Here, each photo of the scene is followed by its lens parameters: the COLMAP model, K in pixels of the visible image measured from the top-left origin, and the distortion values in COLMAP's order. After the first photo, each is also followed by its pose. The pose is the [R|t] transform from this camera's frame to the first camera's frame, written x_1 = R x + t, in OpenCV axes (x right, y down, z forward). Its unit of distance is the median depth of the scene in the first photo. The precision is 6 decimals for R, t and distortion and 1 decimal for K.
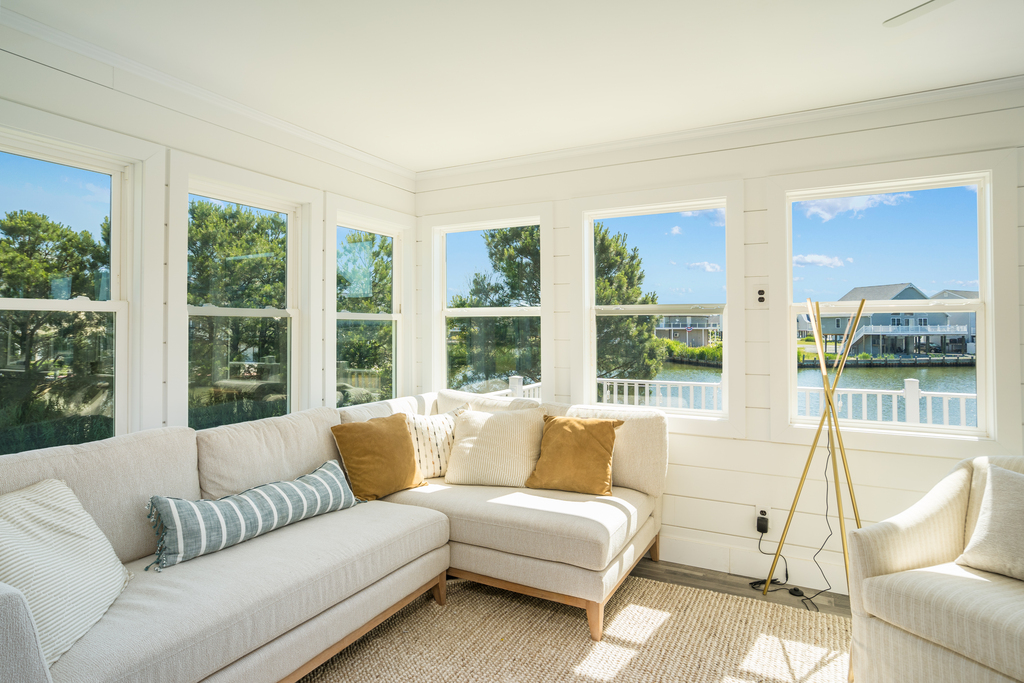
lens RADIAL K [[567.0, 0, 509.6], [0, 567.0, 322.9], [0, 0, 1]] dist [-0.030970, 0.012880]
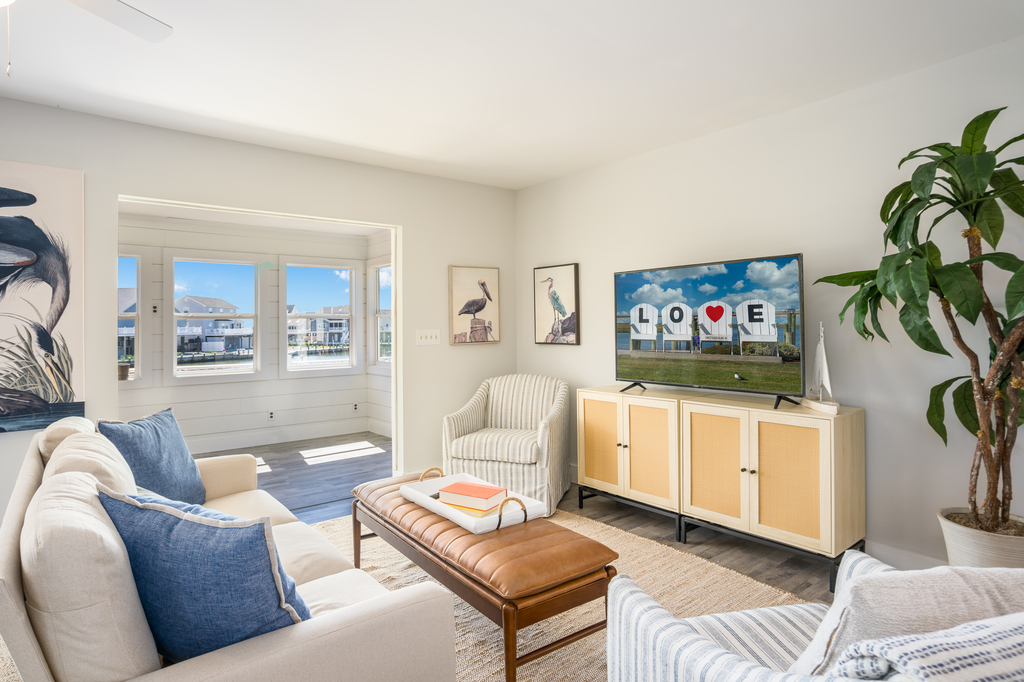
lens RADIAL K [[567.0, 0, 514.8], [0, 567.0, 319.7], [0, 0, 1]] dist [-0.030970, 0.012880]
pose [[0.388282, 0.006154, 0.921520, -0.147811], [0.002597, 0.999966, -0.007772, 0.000440], [-0.921537, 0.005411, 0.388253, -1.116616]]
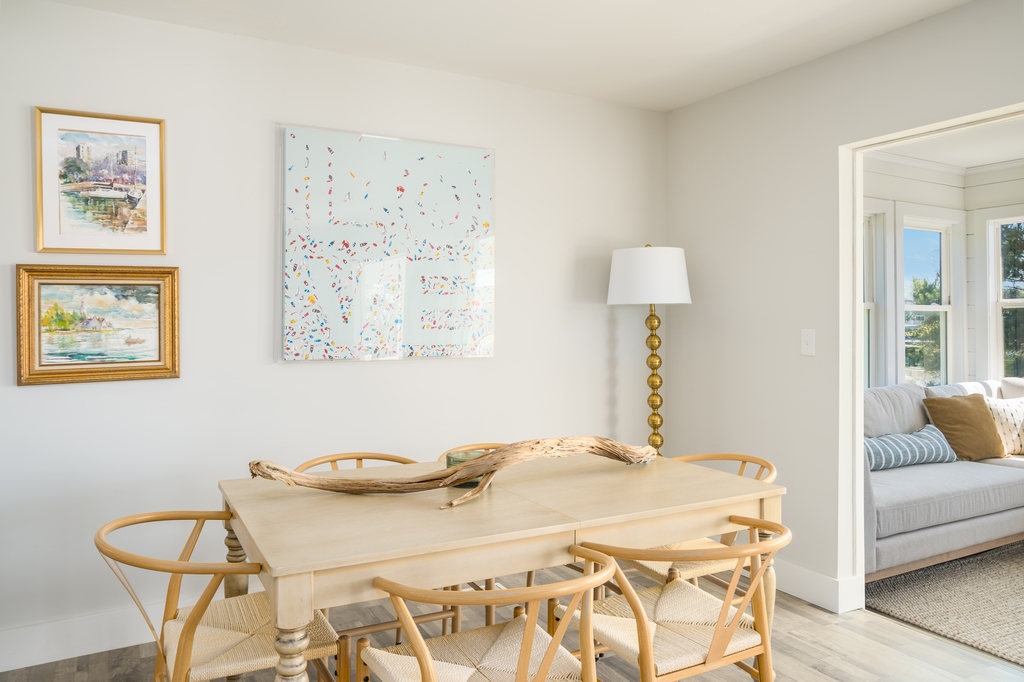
lens RADIAL K [[711.0, 0, 497.7], [0, 711.0, 315.8], [0, 0, 1]] dist [-0.022327, 0.003819]
pose [[0.831573, -0.002541, -0.555410, -0.207308], [0.003911, 0.999992, 0.001282, -0.001161], [0.555402, -0.003238, 0.831576, -0.693081]]
